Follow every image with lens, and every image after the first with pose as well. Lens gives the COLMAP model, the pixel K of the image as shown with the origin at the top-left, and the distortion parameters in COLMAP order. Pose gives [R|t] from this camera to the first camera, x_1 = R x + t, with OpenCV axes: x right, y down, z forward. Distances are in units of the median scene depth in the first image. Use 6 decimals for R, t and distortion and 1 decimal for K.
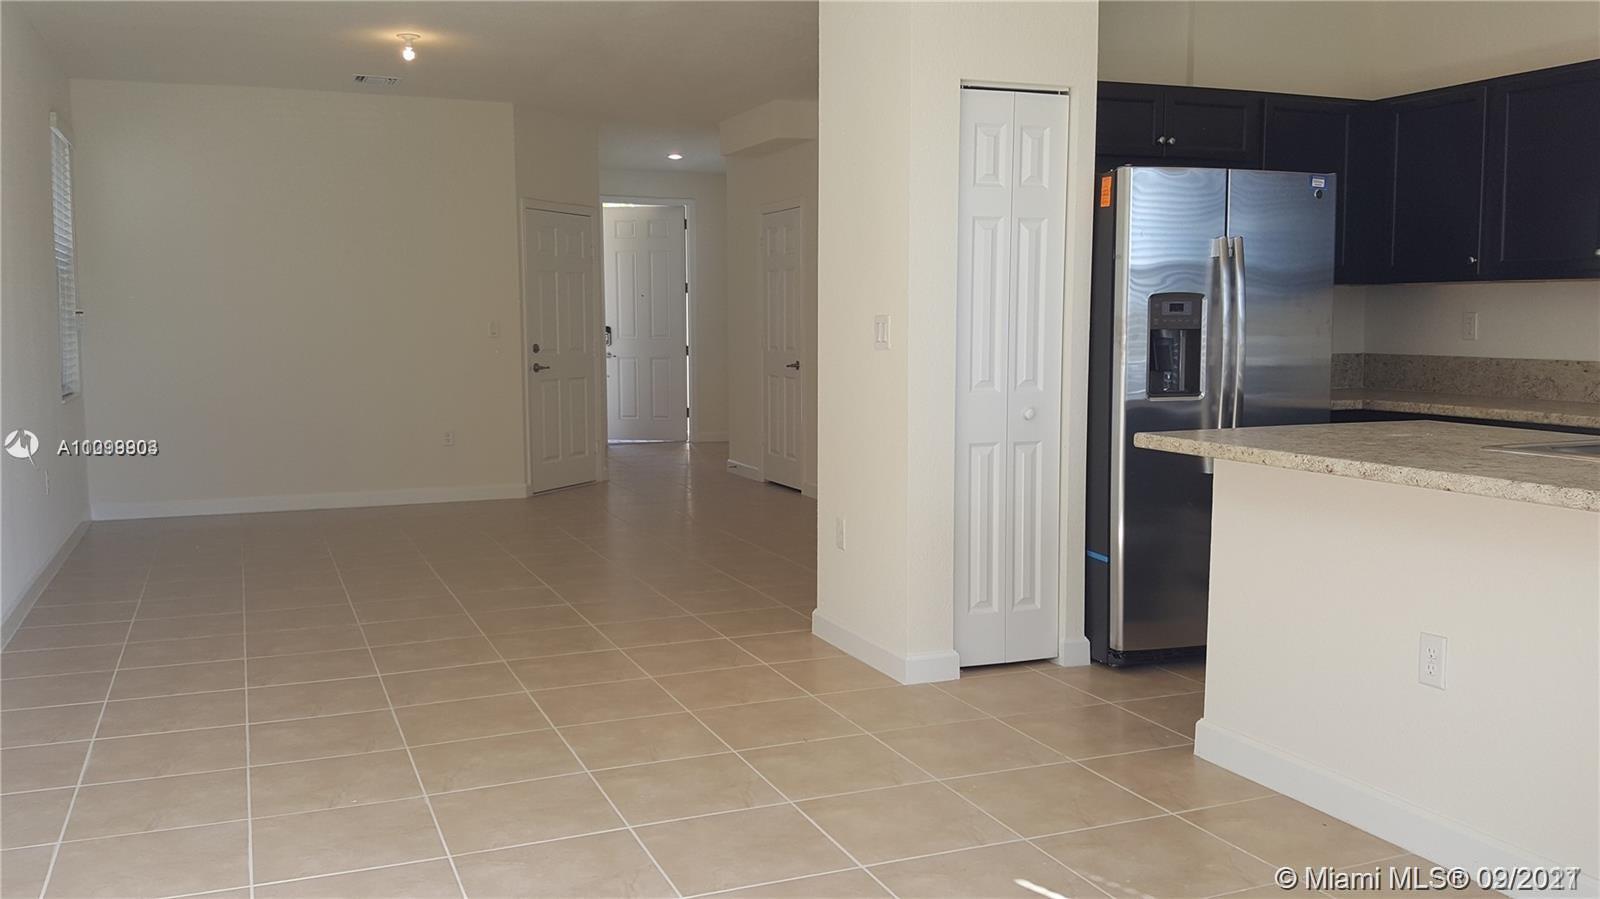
lens RADIAL K [[1331.6, 0, 800.0], [0, 1331.6, 449.5], [0, 0, 1]] dist [0.153133, -0.307885]
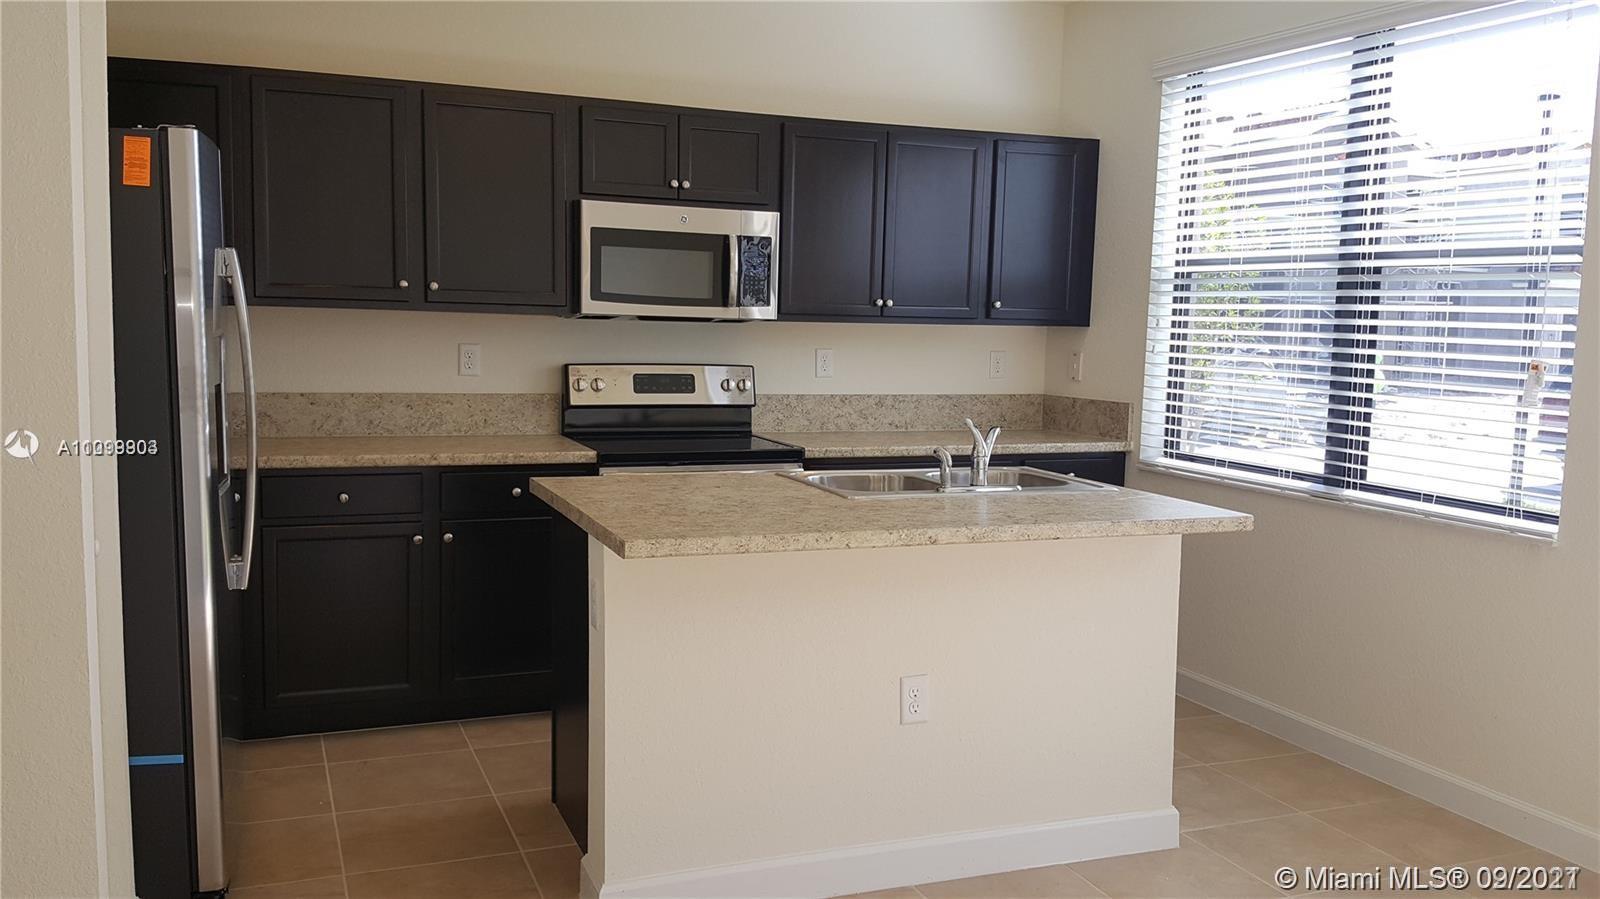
lens RADIAL K [[1321.3, 0, 793.1], [0, 1321.3, 473.6], [0, 0, 1]] dist [0.151062, -0.289336]
pose [[0.016792, -0.117972, 0.992875, -0.373767], [0.074232, 0.990422, 0.116425, -0.101176], [-0.997100, 0.071748, 0.025388, 0.700018]]
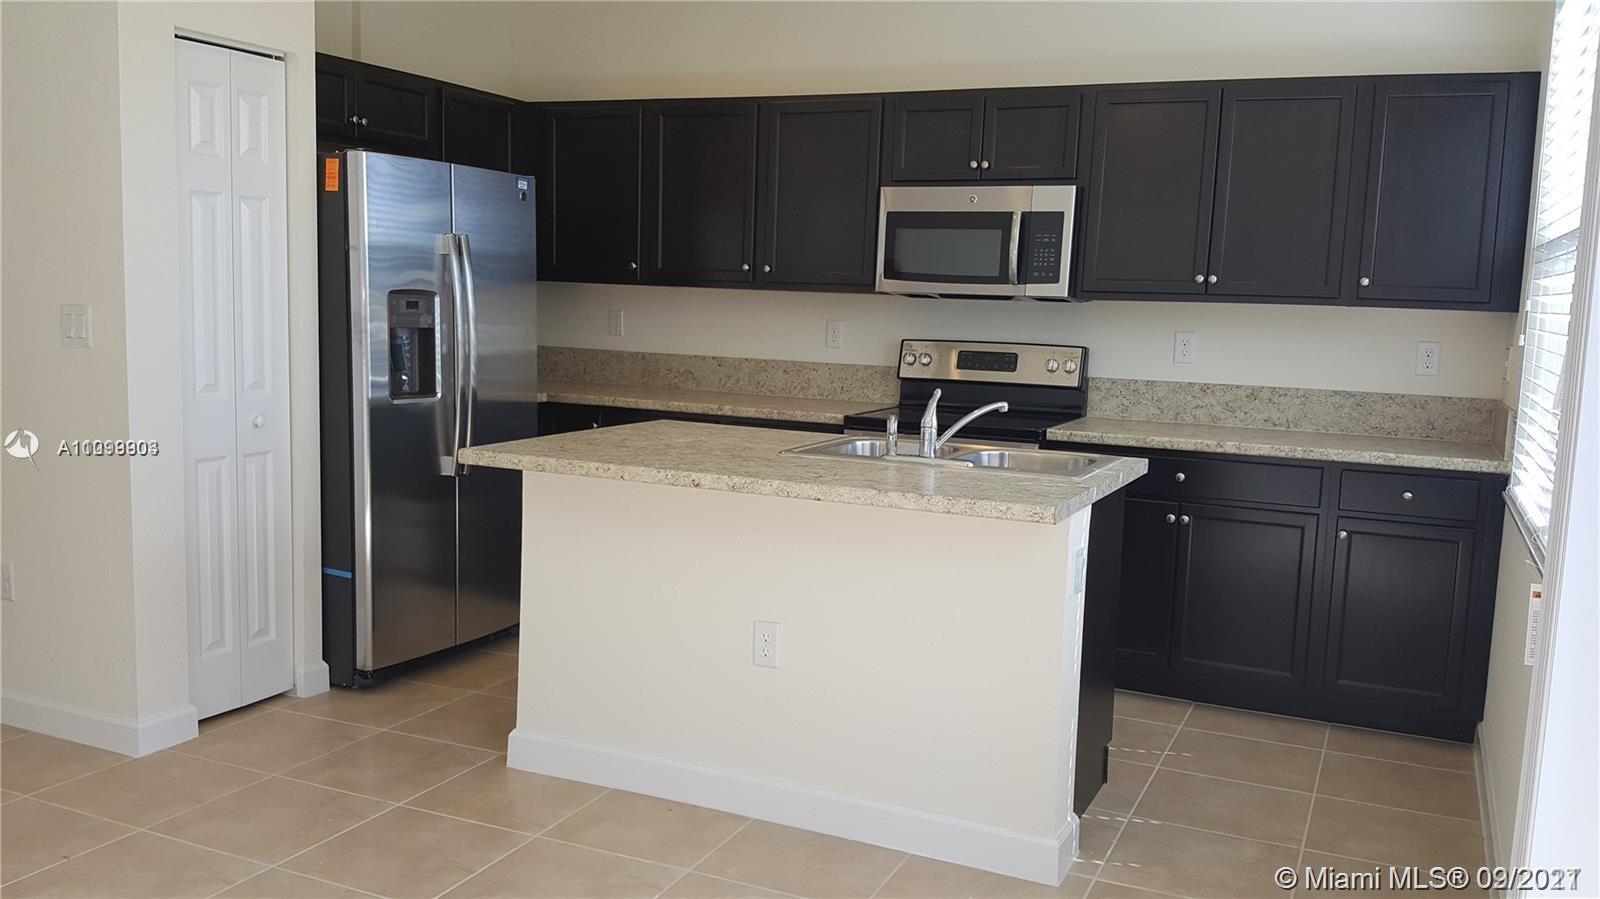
lens RADIAL K [[1321.3, 0, 793.1], [0, 1321.3, 473.6], [0, 0, 1]] dist [0.151062, -0.289336]
pose [[0.736043, -0.066140, 0.673696, -0.167130], [0.032527, 0.997521, 0.062395, -0.036373], [-0.676153, -0.024012, 0.736370, 0.115893]]
